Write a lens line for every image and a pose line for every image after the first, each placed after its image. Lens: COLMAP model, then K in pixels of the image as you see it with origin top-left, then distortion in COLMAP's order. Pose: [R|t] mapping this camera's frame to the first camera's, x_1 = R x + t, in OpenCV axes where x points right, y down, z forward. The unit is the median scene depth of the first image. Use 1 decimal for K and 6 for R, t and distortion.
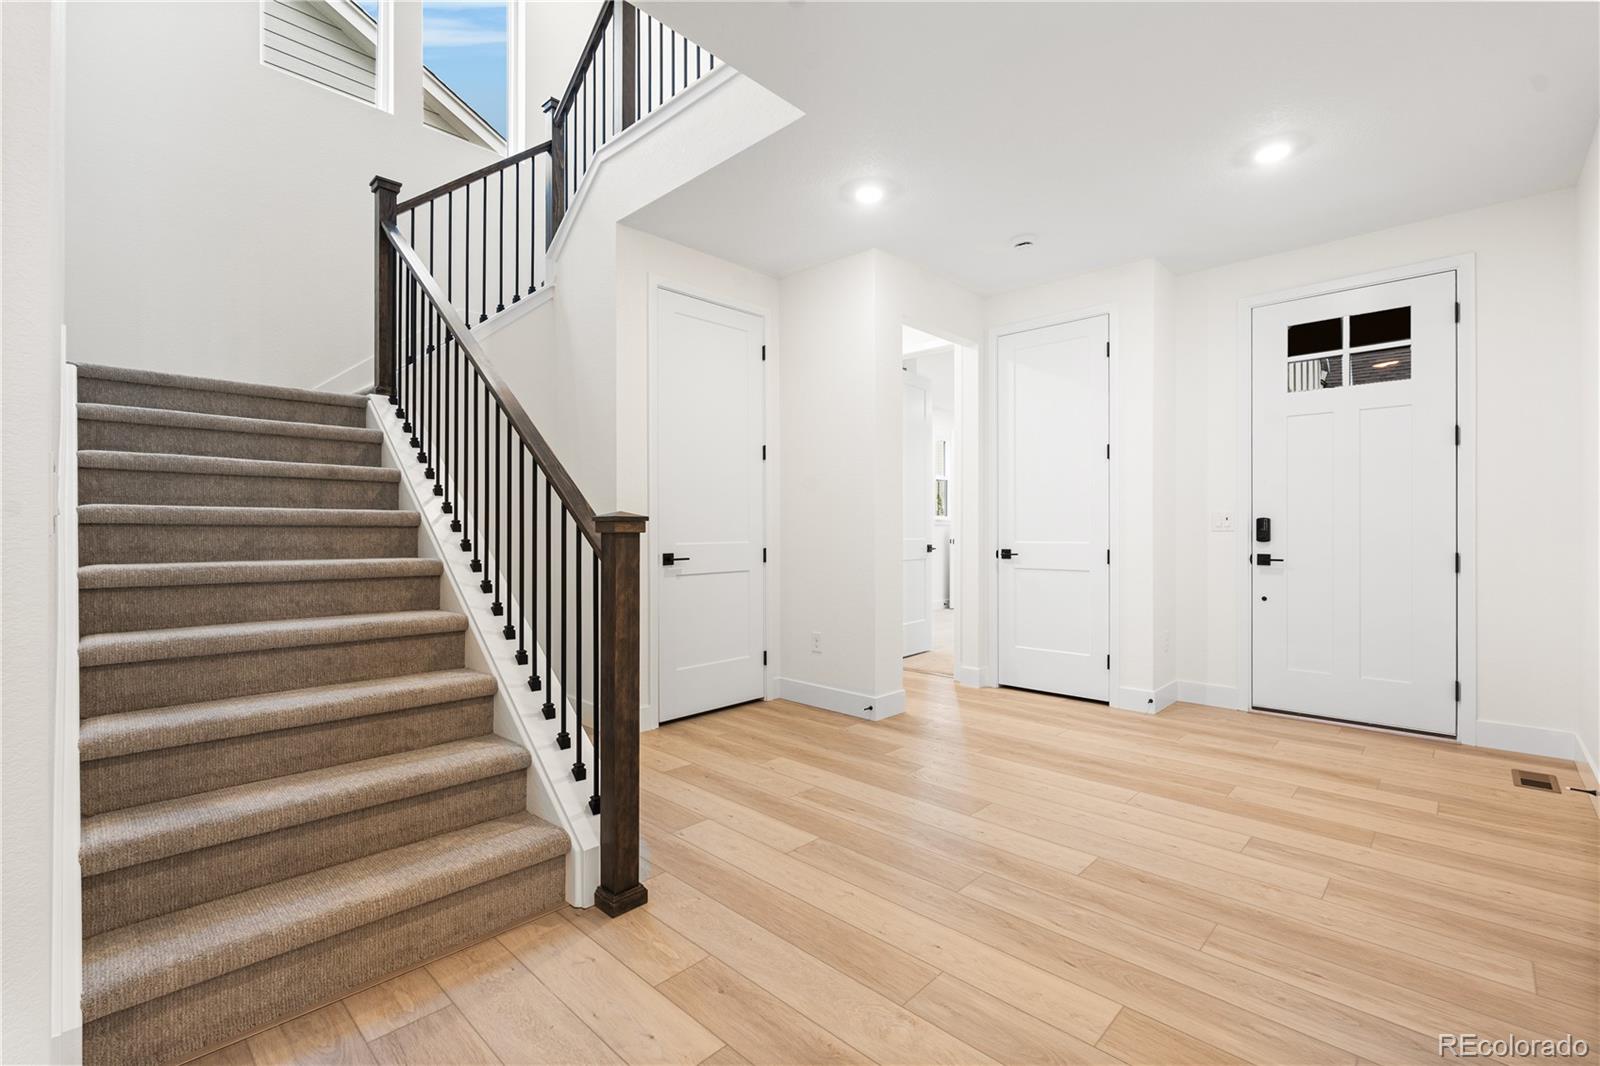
lens RADIAL K [[707.0, 0, 794.8], [0, 707.0, 532.7], [0, 0, 1]] dist [0.001657, 0.000278]
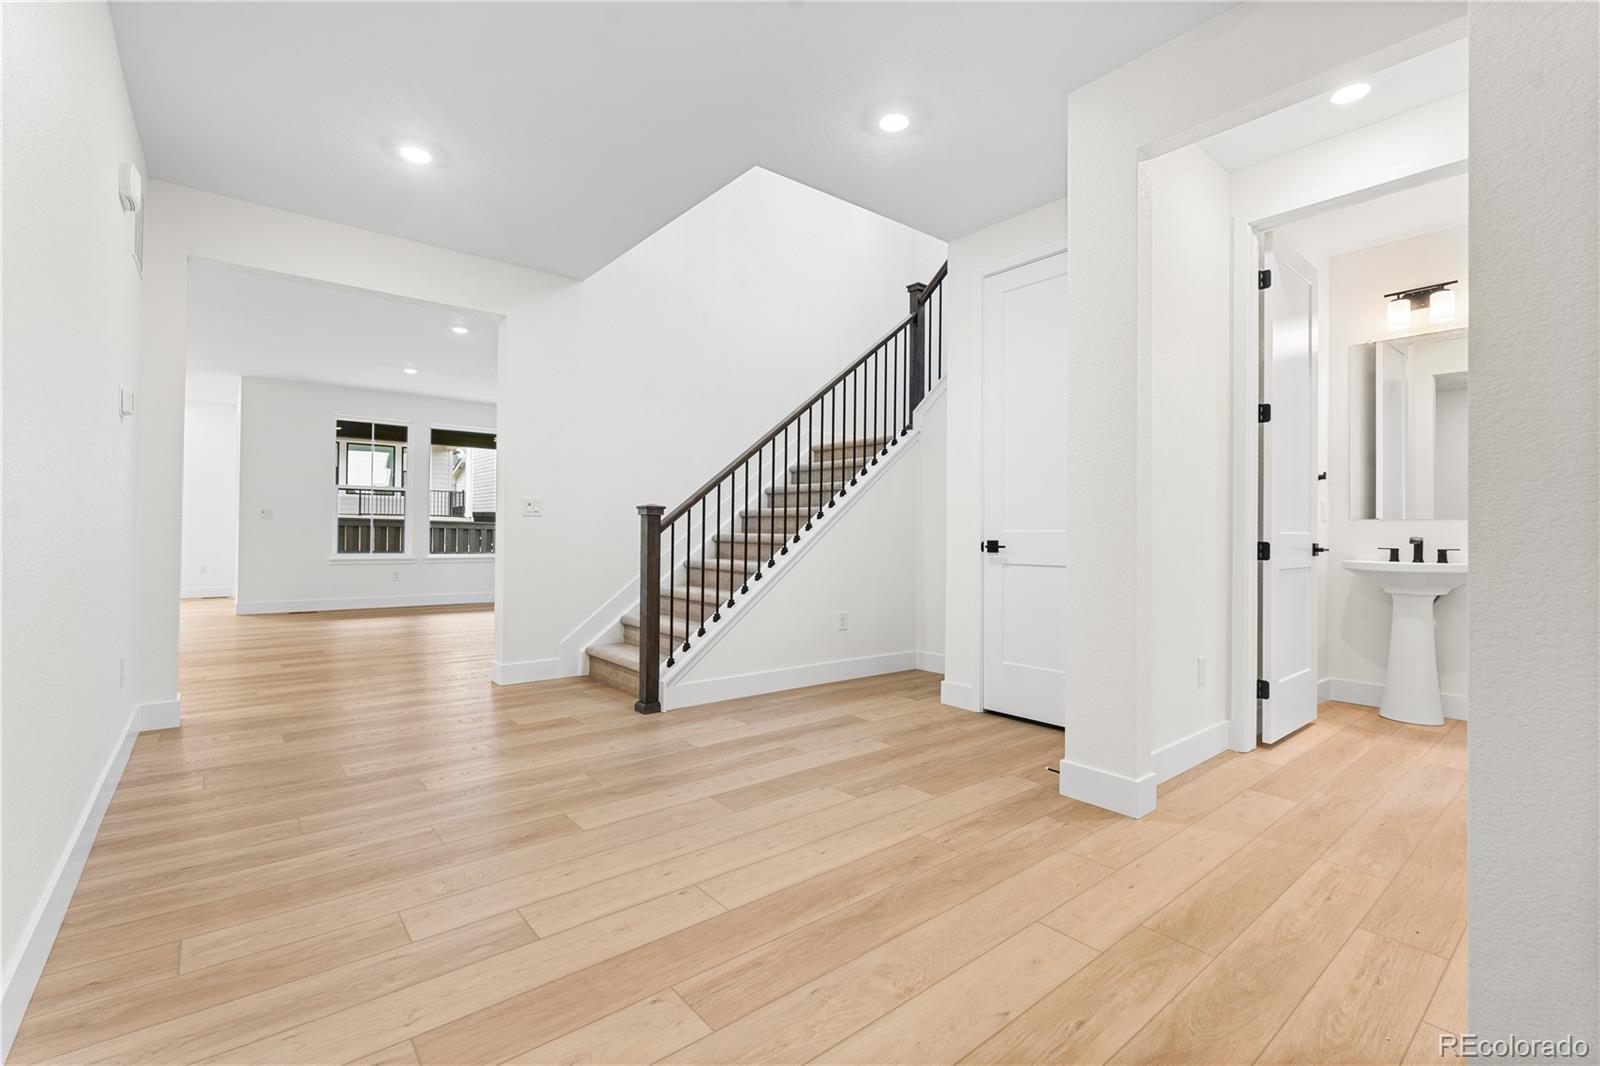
lens RADIAL K [[707.0, 0, 796.7], [0, 707.0, 527.1], [0, 0, 1]] dist [0.001657, 0.000278]
pose [[-0.122924, -0.006712, -0.992393, 1.105715], [-0.013035, 0.999902, -0.005148, 0.025476], [0.992331, 0.012303, -0.122999, 1.129831]]
